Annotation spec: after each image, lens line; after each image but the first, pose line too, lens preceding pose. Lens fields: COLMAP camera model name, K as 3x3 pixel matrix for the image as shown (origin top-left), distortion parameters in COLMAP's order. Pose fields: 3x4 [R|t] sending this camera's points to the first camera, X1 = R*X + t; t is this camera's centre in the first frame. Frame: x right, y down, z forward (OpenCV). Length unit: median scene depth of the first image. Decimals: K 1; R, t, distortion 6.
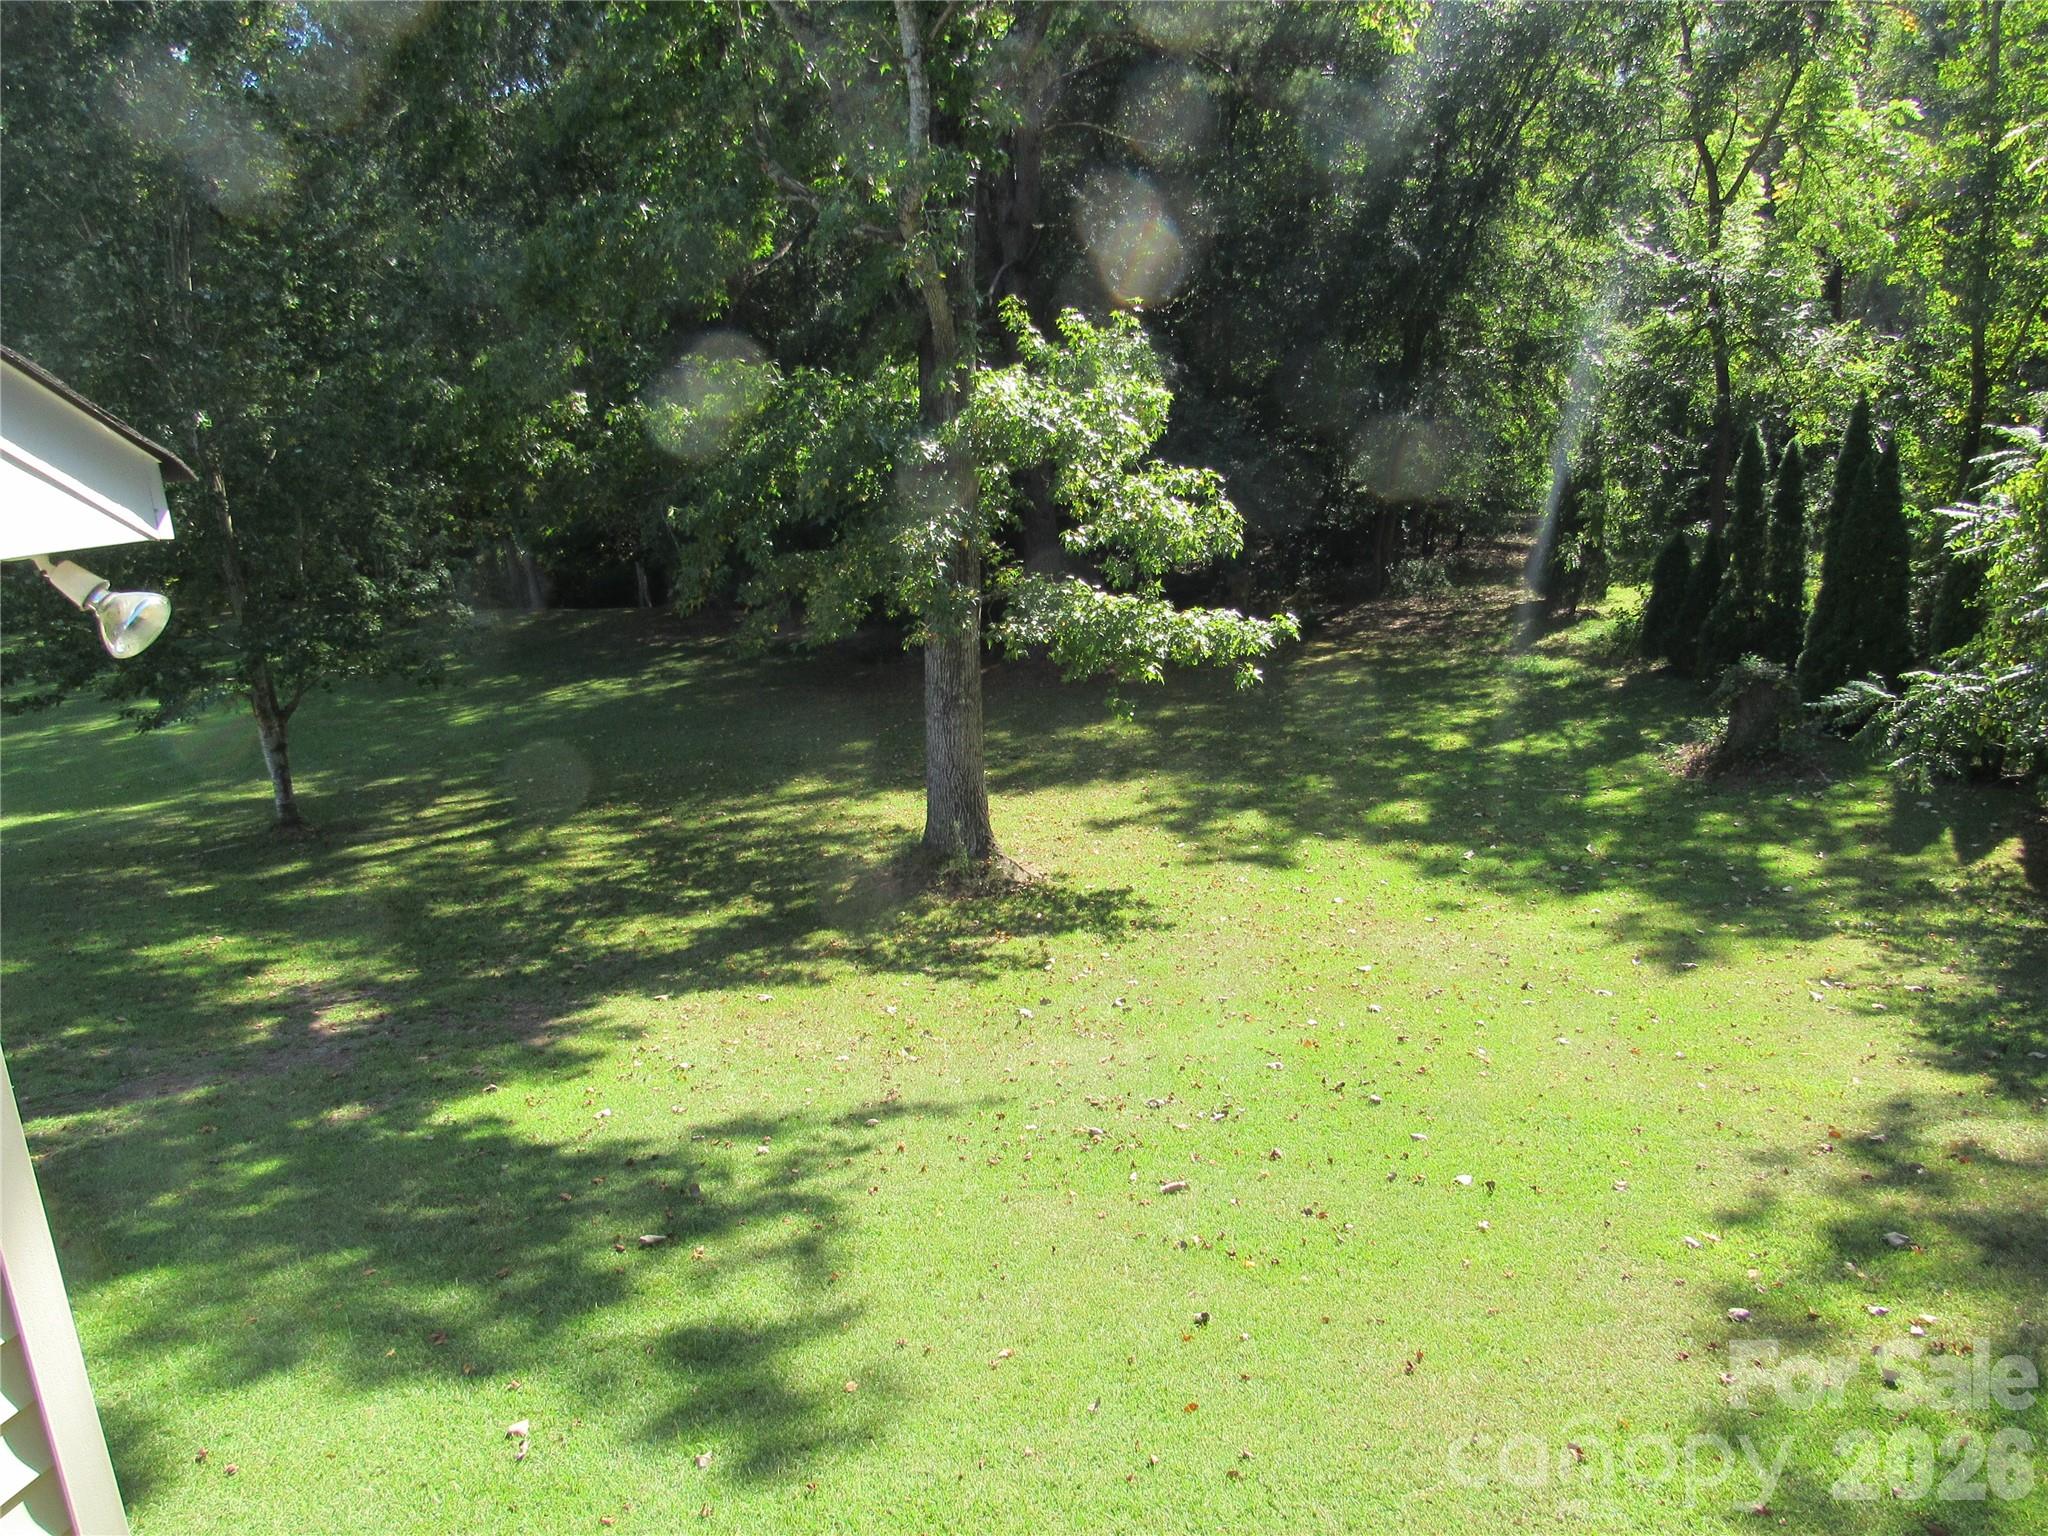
lens RADIAL K [[1455.8, 0, 1017.3], [0, 1455.8, 768.3], [0, 0, 1]] dist [-0.035768, 0.012845]
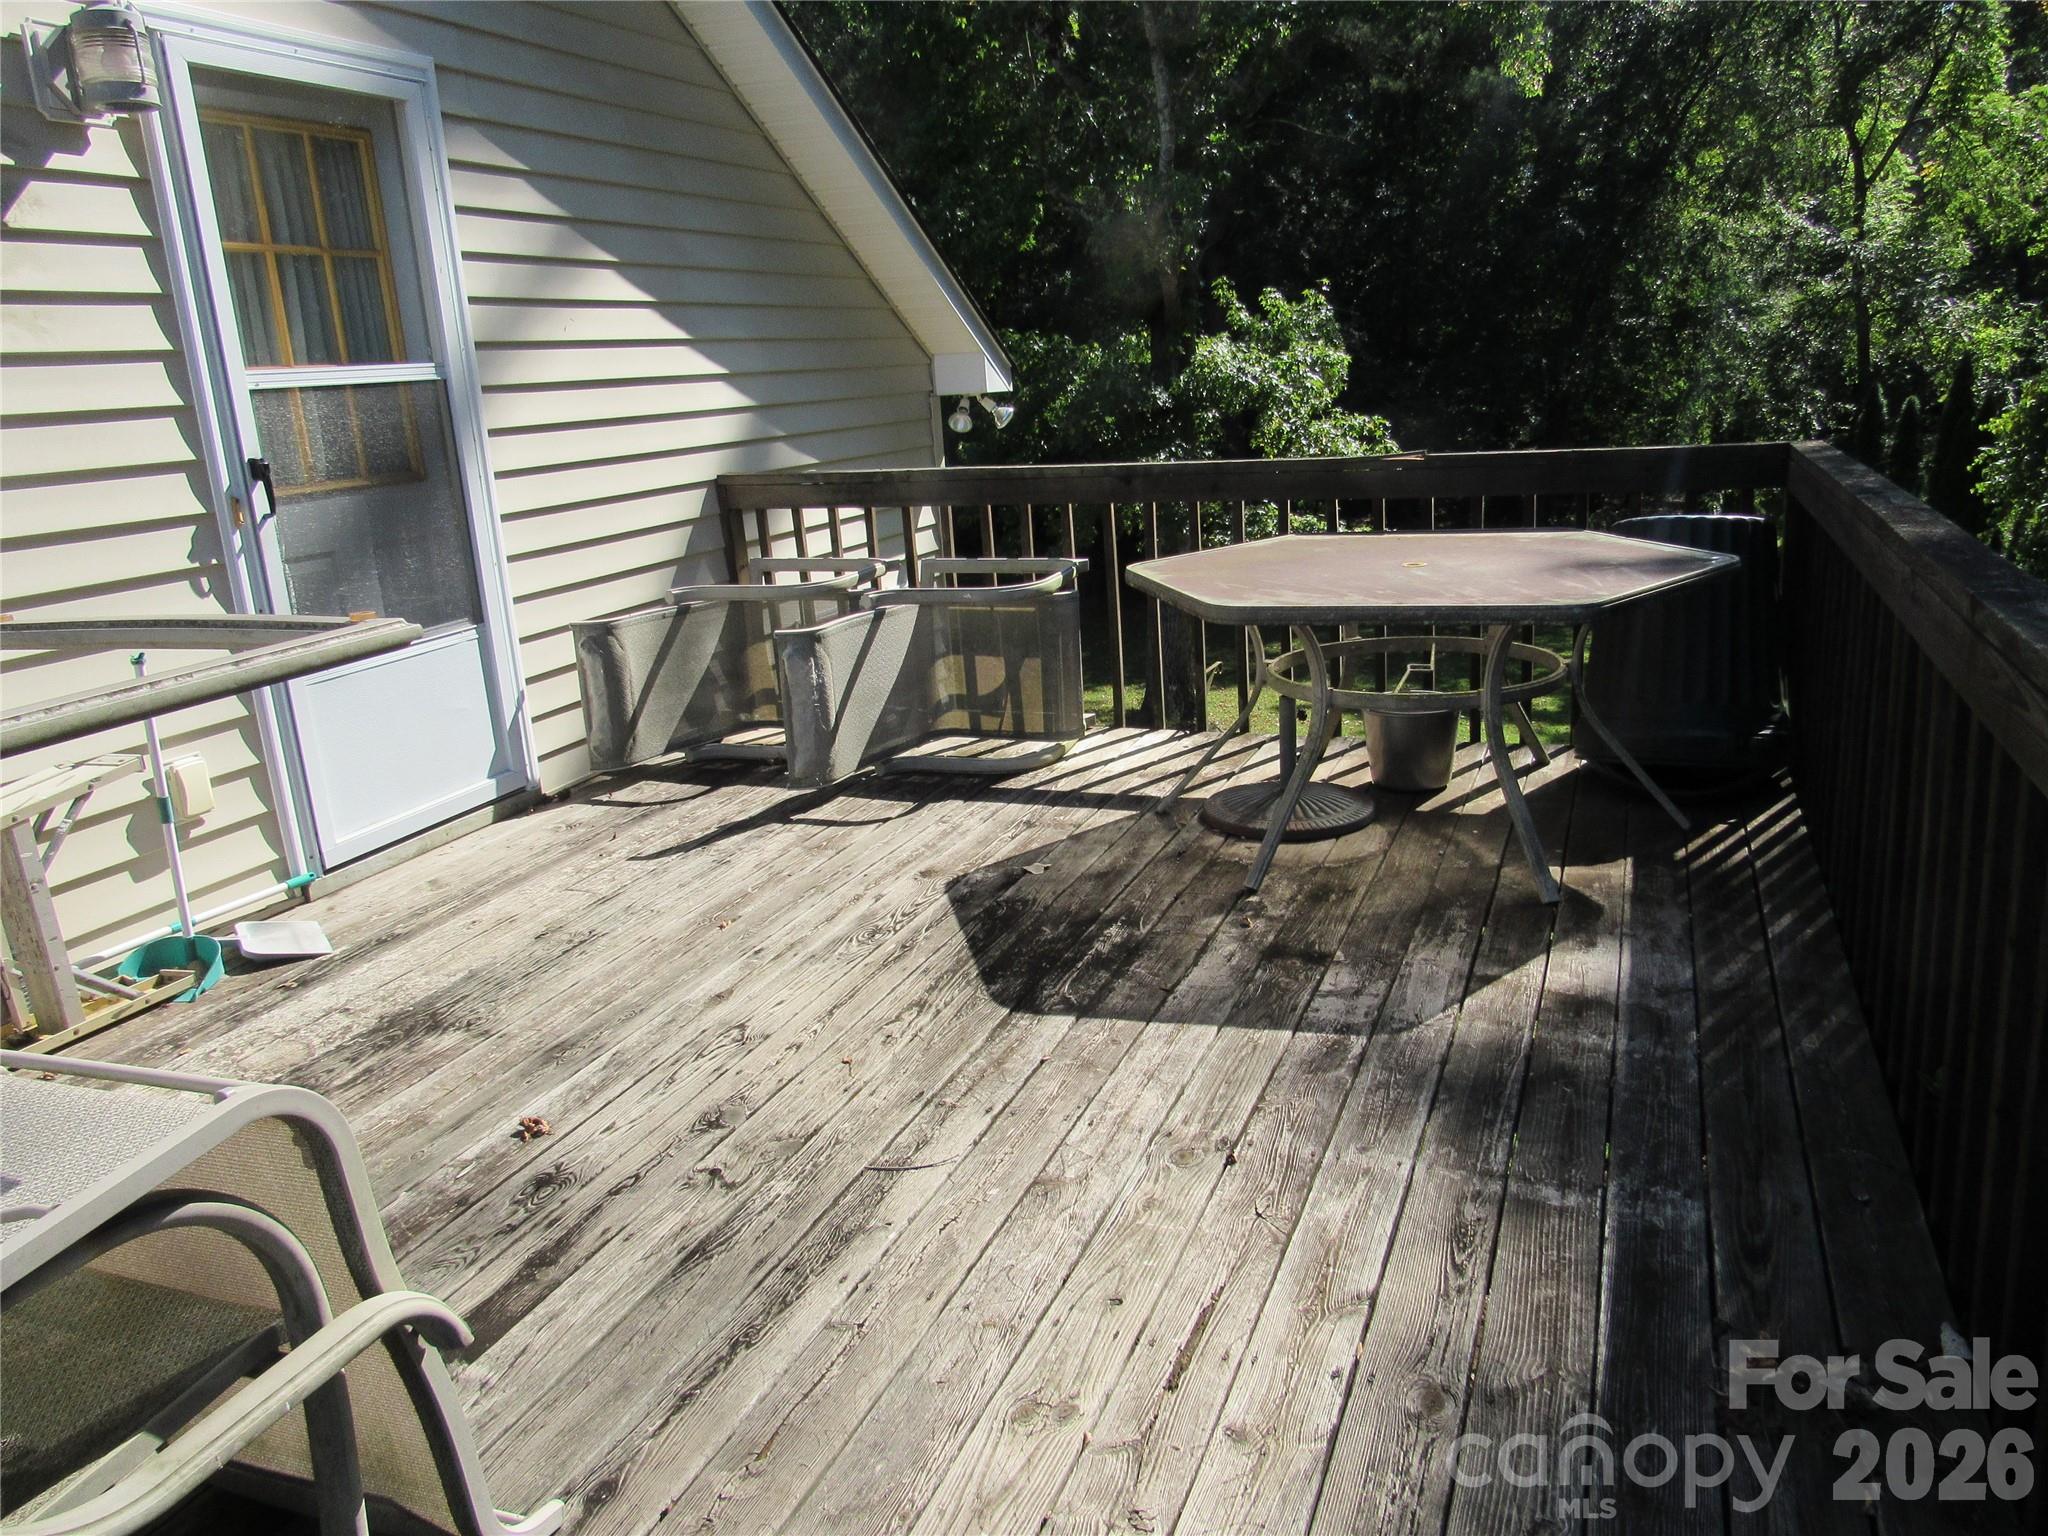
lens RADIAL K [[1455.8, 0, 1017.3], [0, 1455.8, 768.3], [0, 0, 1]] dist [-0.035768, 0.012845]
pose [[0.993015, 0.028915, -0.114390, -0.023335], [-0.026537, 0.999400, 0.022257, 0.070662], [0.114965, -0.019066, 0.993187, -0.257673]]
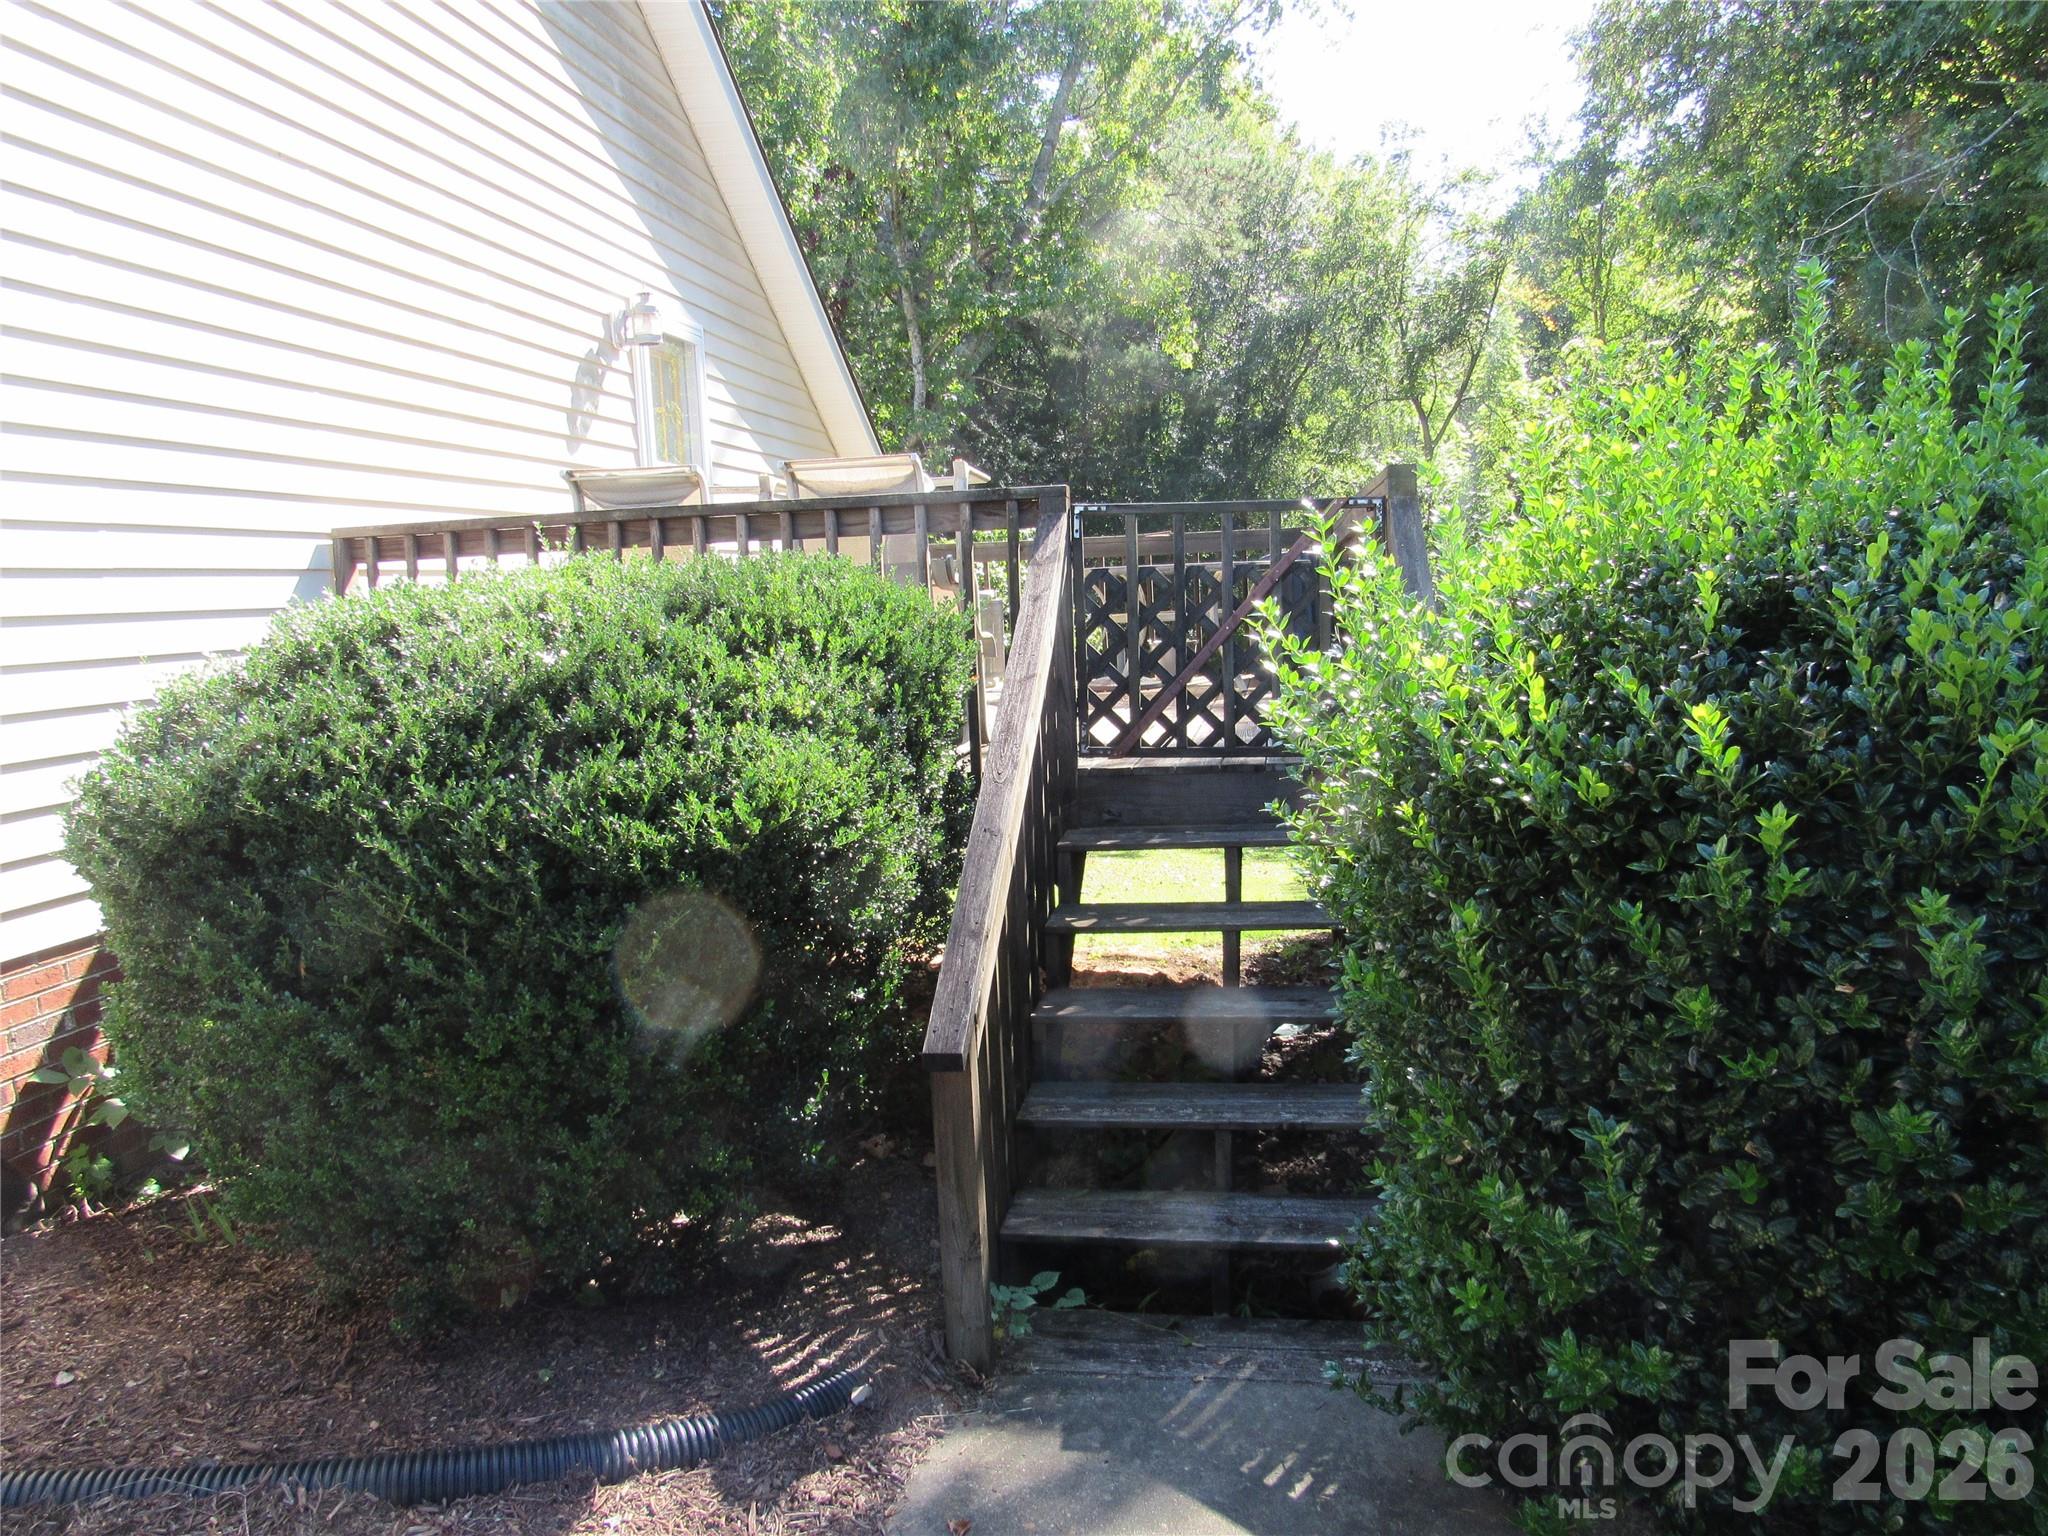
lens RADIAL K [[1455.8, 0, 1017.3], [0, 1455.8, 768.3], [0, 0, 1]] dist [-0.035768, 0.012845]
pose [[0.995007, 0.000720, 0.099806, -0.084200], [0.012883, 0.990682, -0.135584, 0.165780], [-0.098974, 0.136193, 0.985726, -0.476614]]
